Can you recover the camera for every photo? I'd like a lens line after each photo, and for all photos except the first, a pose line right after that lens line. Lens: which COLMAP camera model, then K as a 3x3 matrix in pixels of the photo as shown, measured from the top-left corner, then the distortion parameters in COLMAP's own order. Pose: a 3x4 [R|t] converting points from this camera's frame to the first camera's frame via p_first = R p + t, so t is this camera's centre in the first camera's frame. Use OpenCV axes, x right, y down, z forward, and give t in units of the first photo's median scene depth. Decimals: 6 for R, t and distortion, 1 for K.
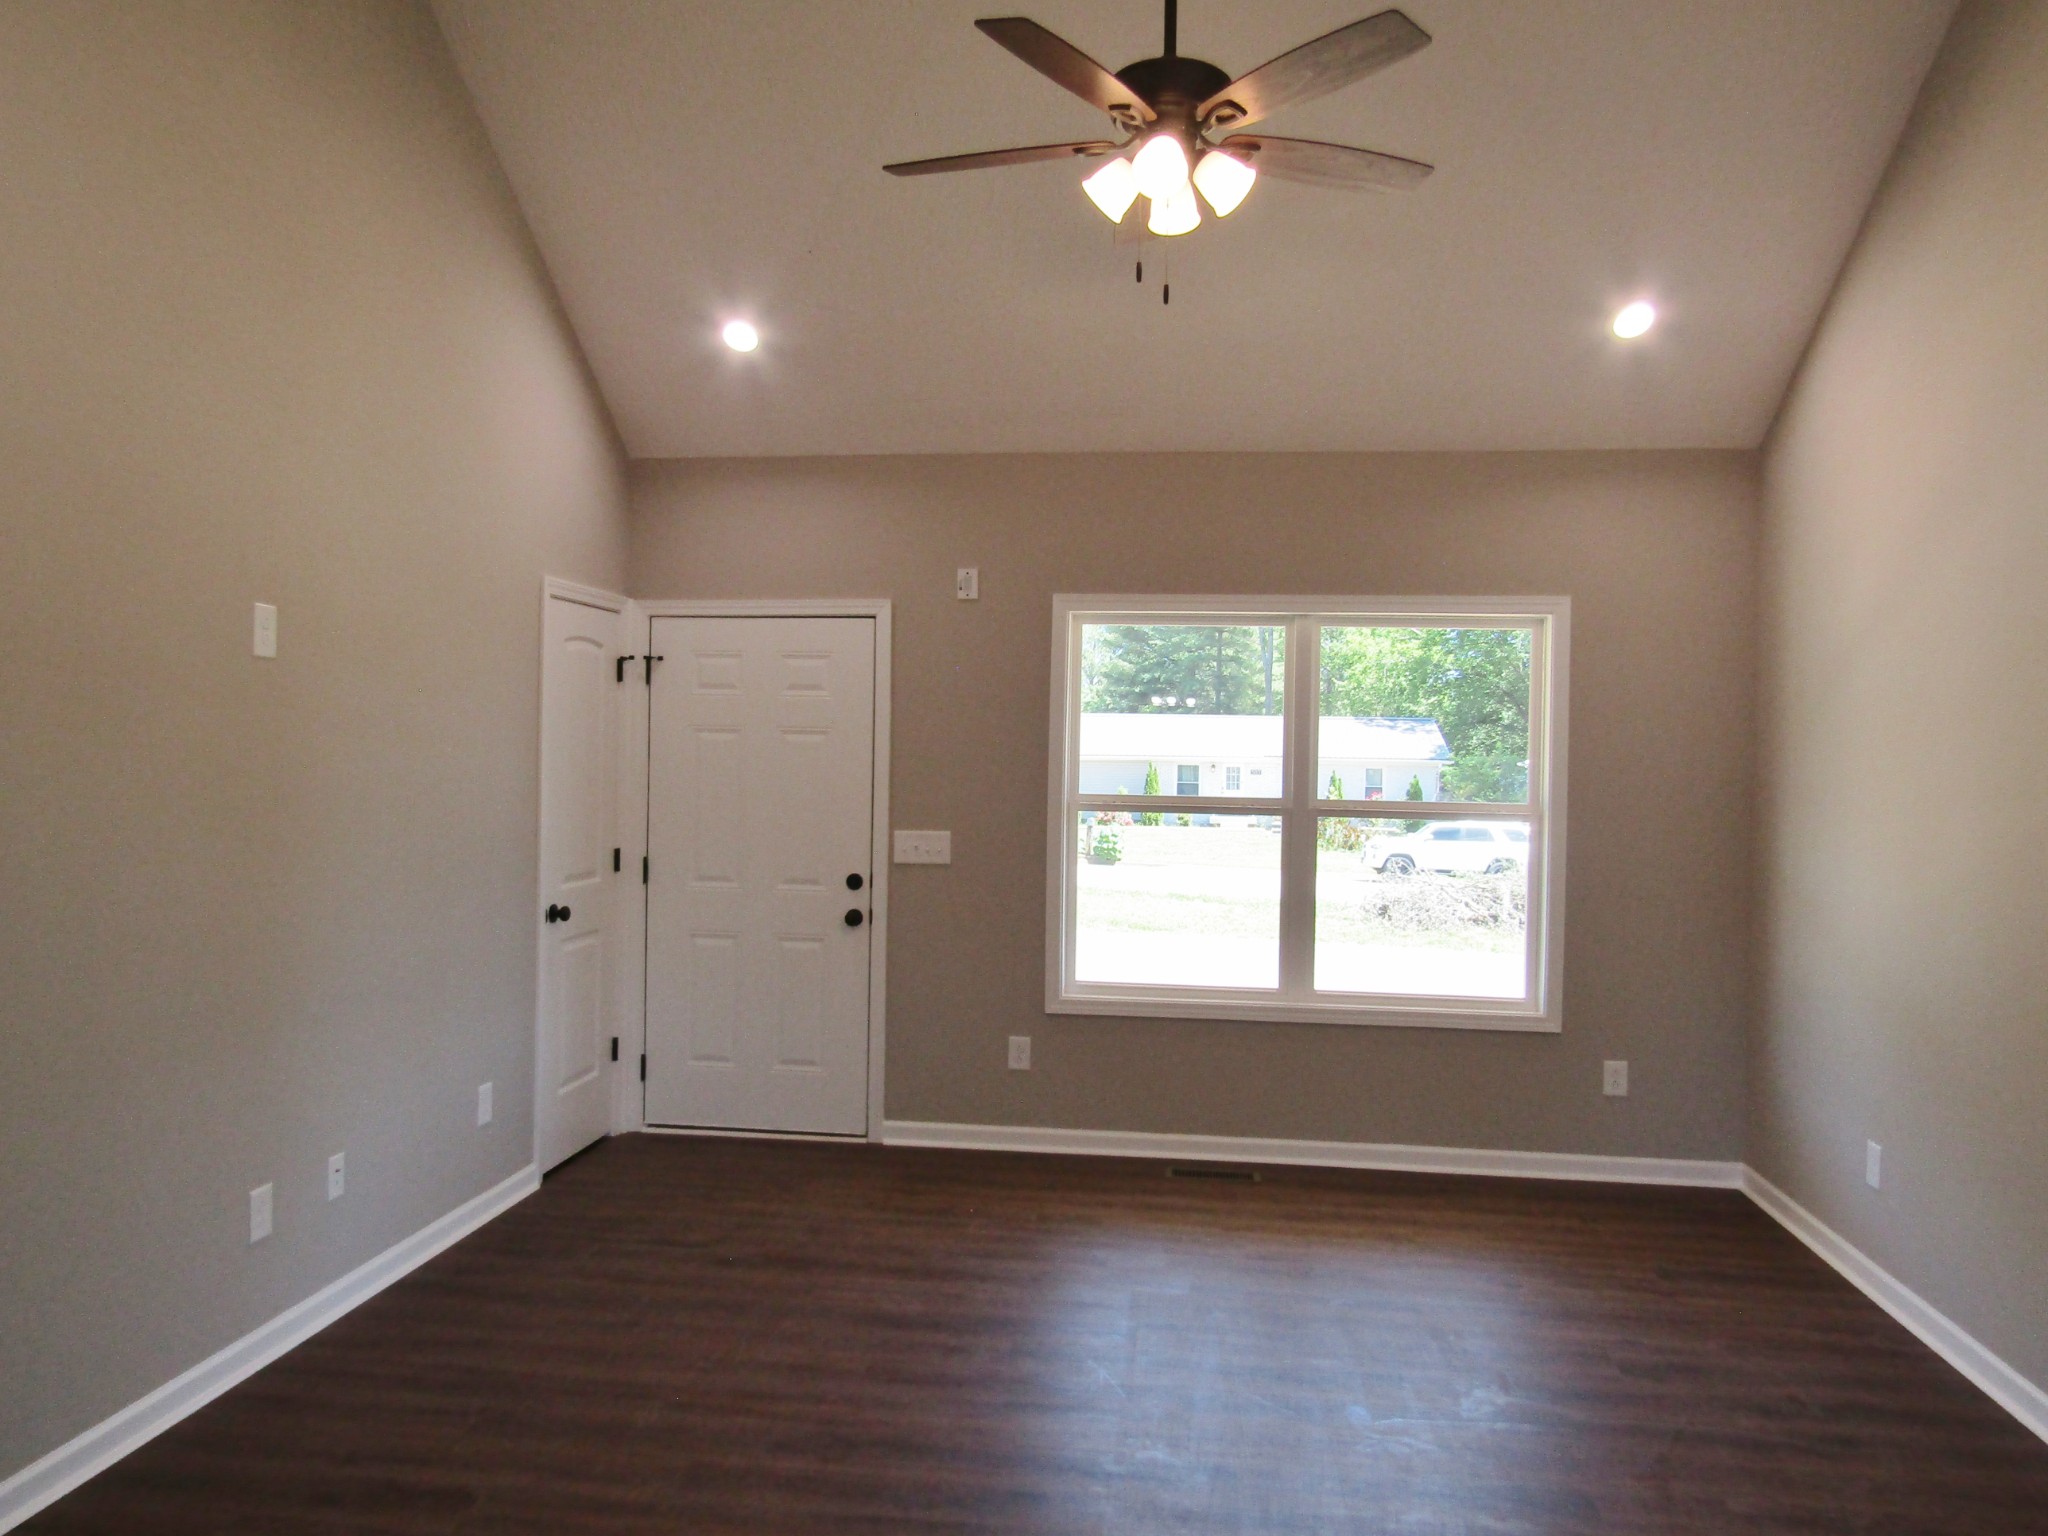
lens RADIAL K [[1464.1, 0, 1024.0], [0, 1464.1, 768.0], [0, 0, 1]] dist [-0.007405, 0.000845]
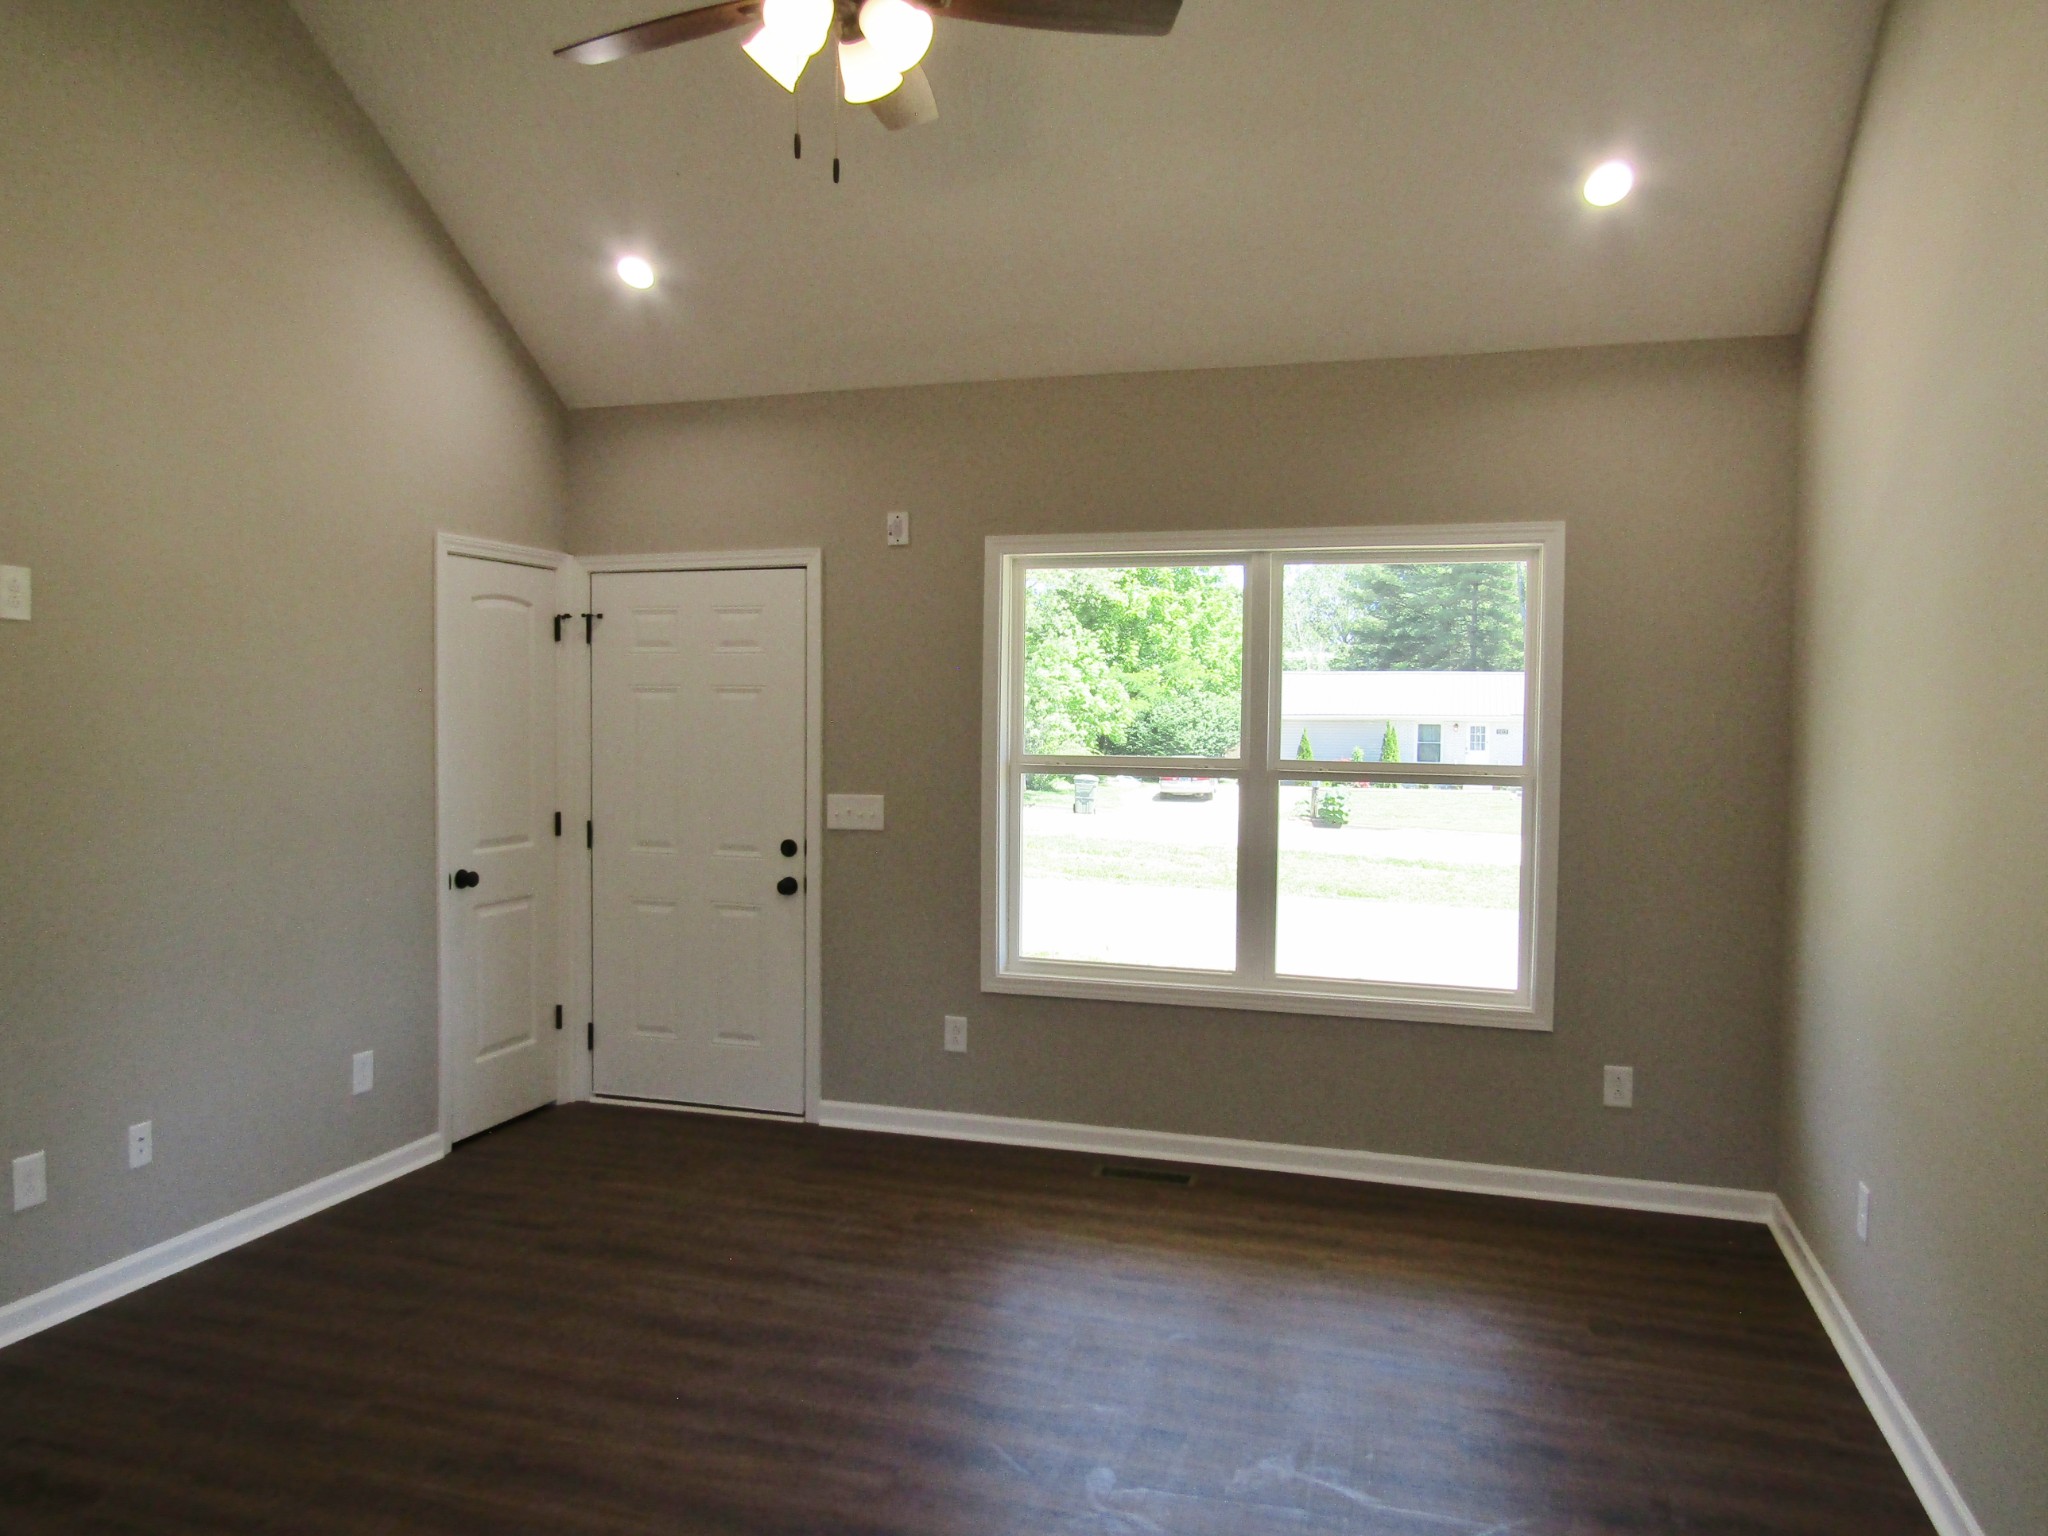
lens RADIAL K [[1464.1, 0, 1024.0], [0, 1464.1, 768.0], [0, 0, 1]] dist [-0.007405, 0.000845]
pose [[0.983953, -0.001567, -0.178419, 0.206293], [0.006291, 0.999644, 0.025917, 0.002238], [0.178315, -0.026624, 0.983613, 0.098880]]
